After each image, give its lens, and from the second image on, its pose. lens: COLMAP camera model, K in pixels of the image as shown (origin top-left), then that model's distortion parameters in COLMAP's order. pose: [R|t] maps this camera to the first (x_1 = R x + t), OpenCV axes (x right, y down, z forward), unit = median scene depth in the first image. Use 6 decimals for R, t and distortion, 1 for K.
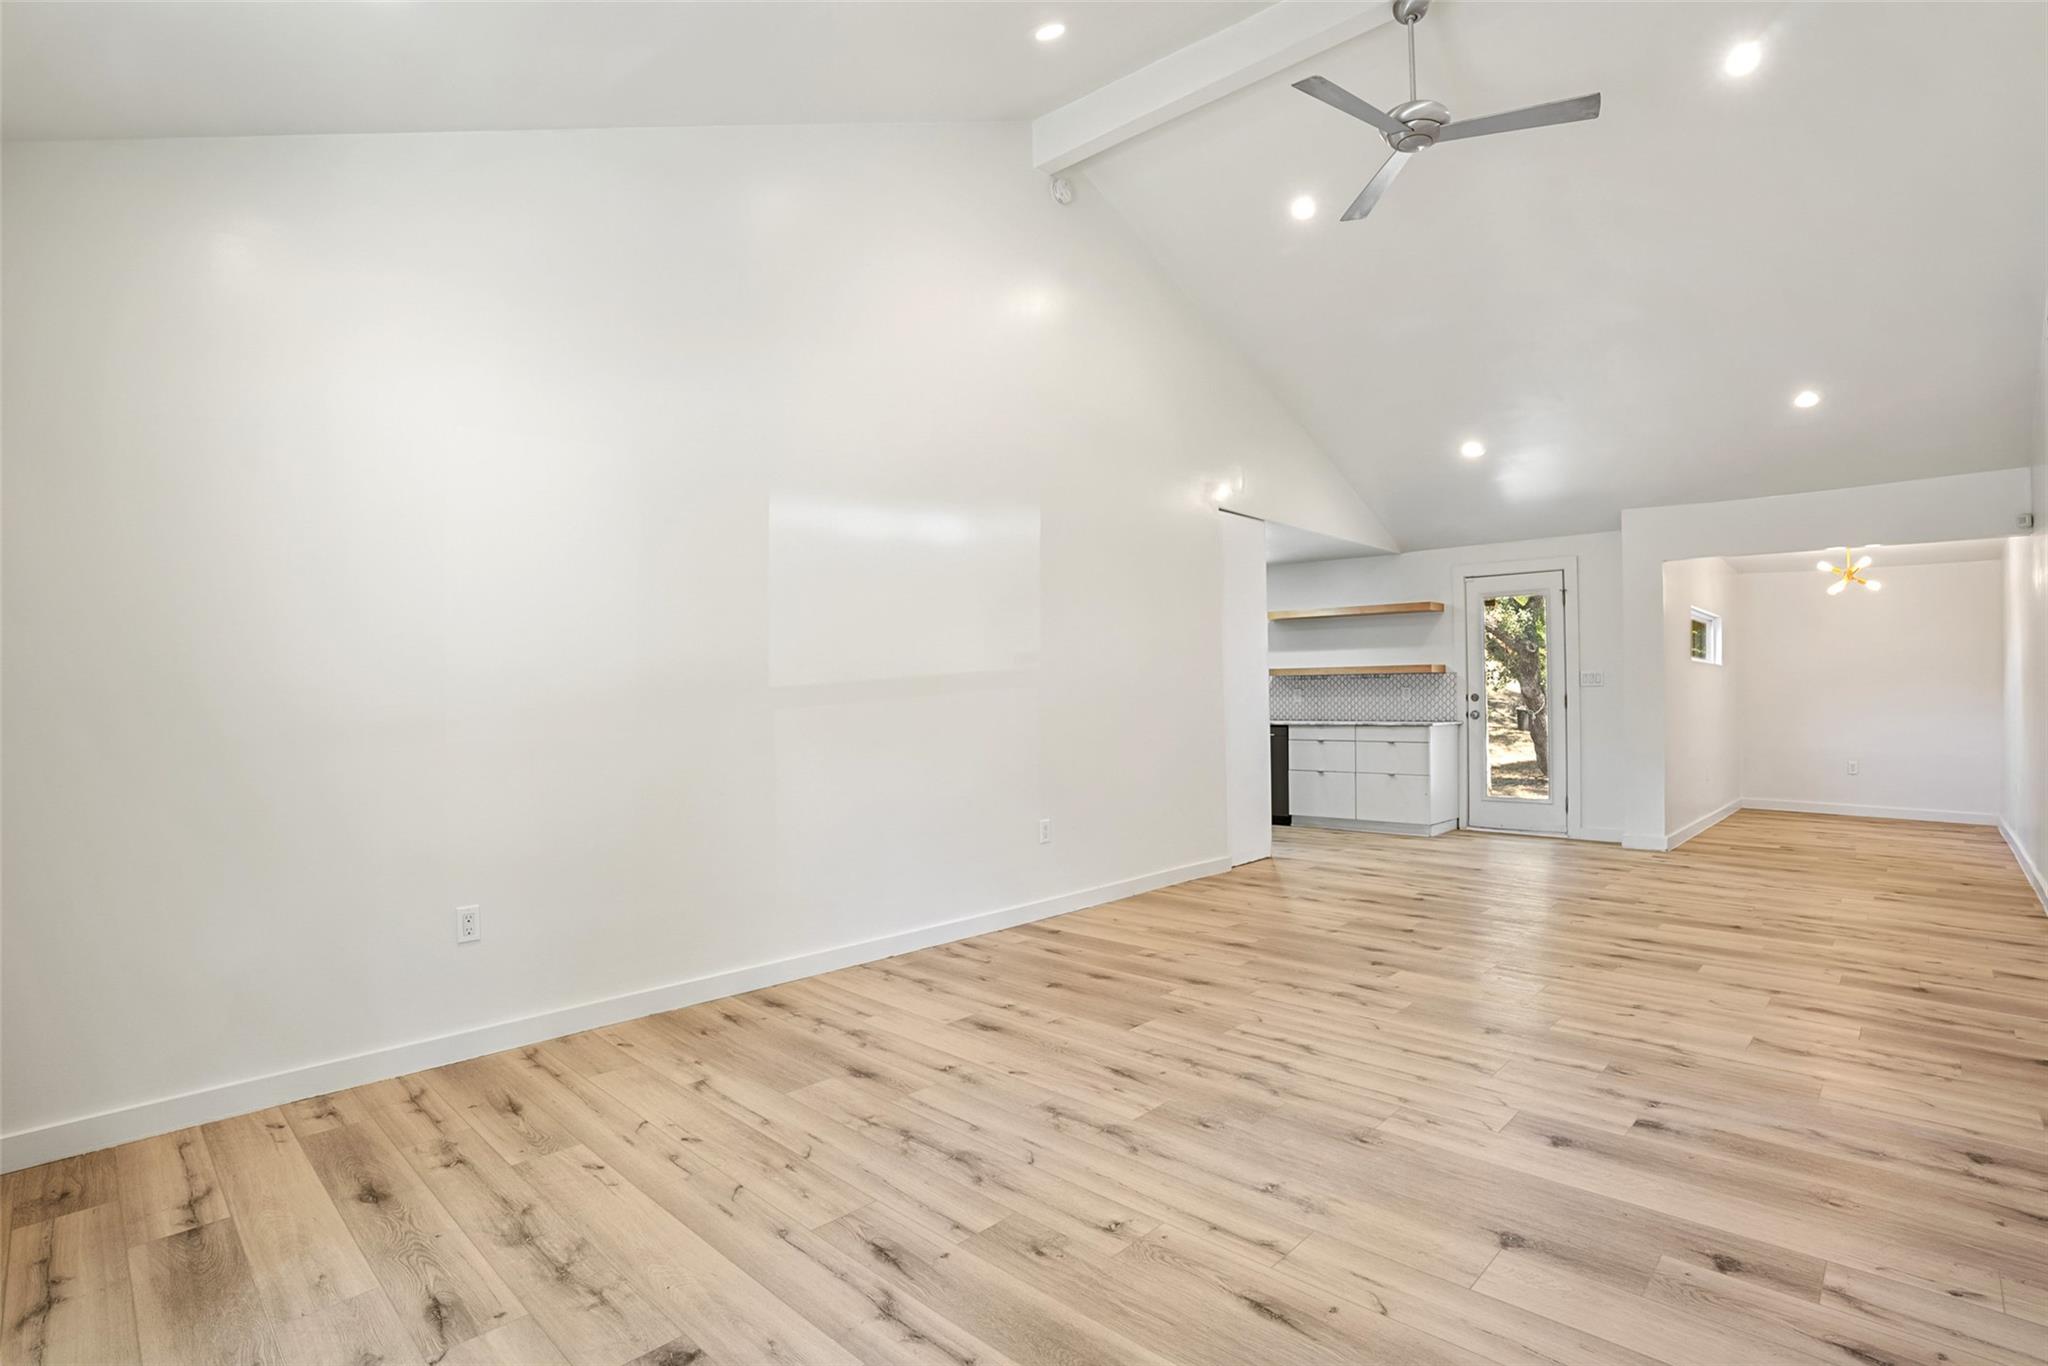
lens RADIAL K [[983.6, 0, 1024.0], [0, 983.6, 683.0], [0, 0, 1]] dist [-0.091308, 0.028522]
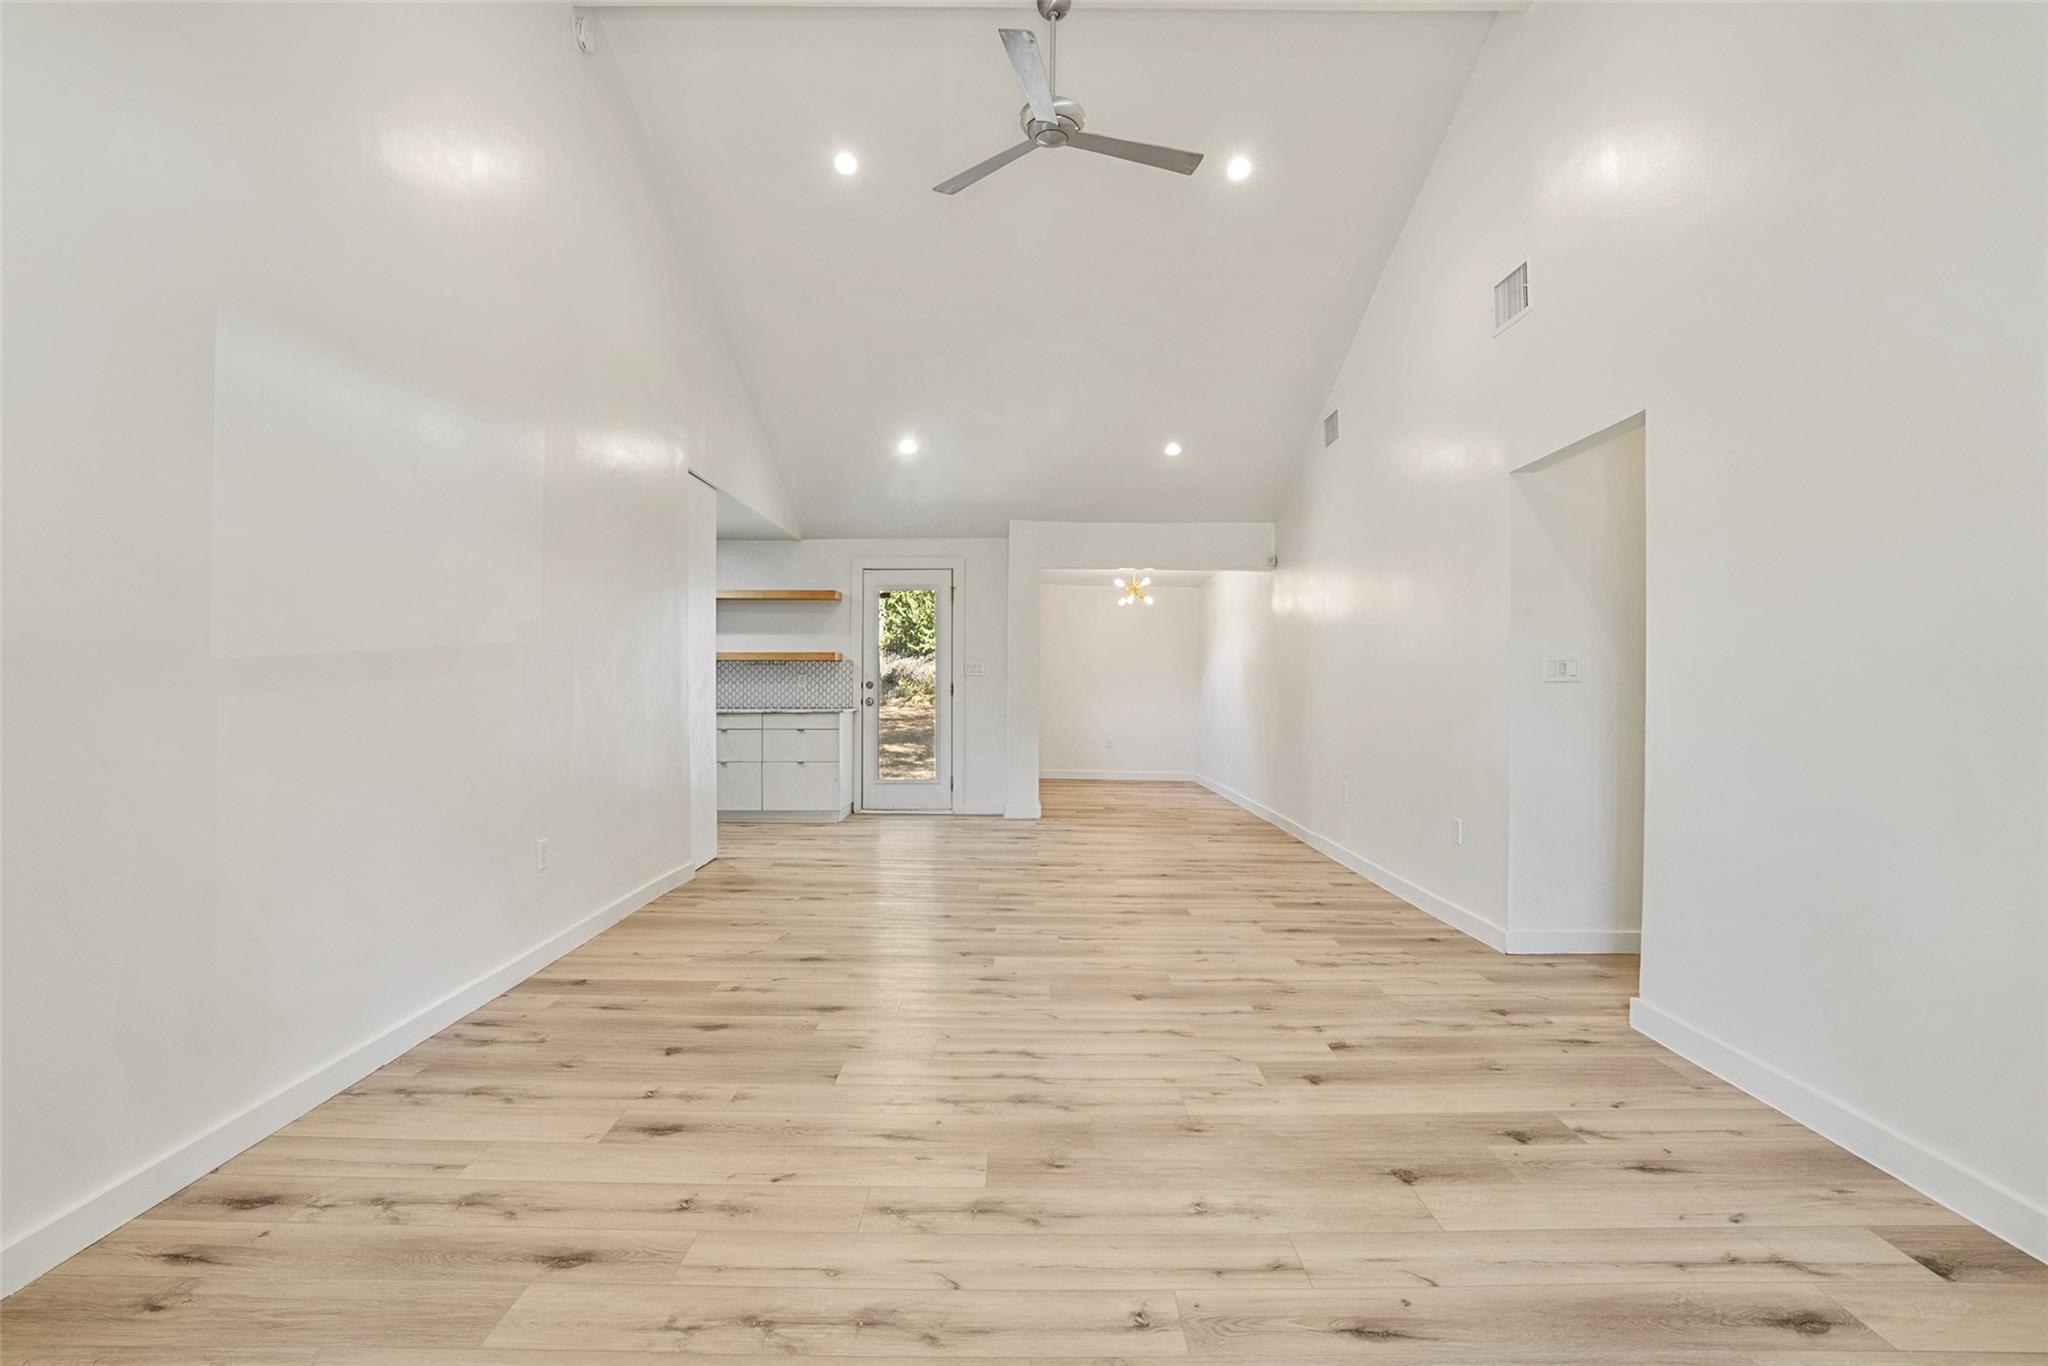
lens RADIAL K [[979.4, 0, 1017.6], [0, 979.4, 670.9], [0, 0, 1]] dist [-0.086181, 0.043569]
pose [[0.723773, 0.015963, 0.689853, -0.294845], [-0.015608, 0.999855, -0.006761, 0.008924], [-0.689861, -0.005874, 0.723918, 0.257745]]
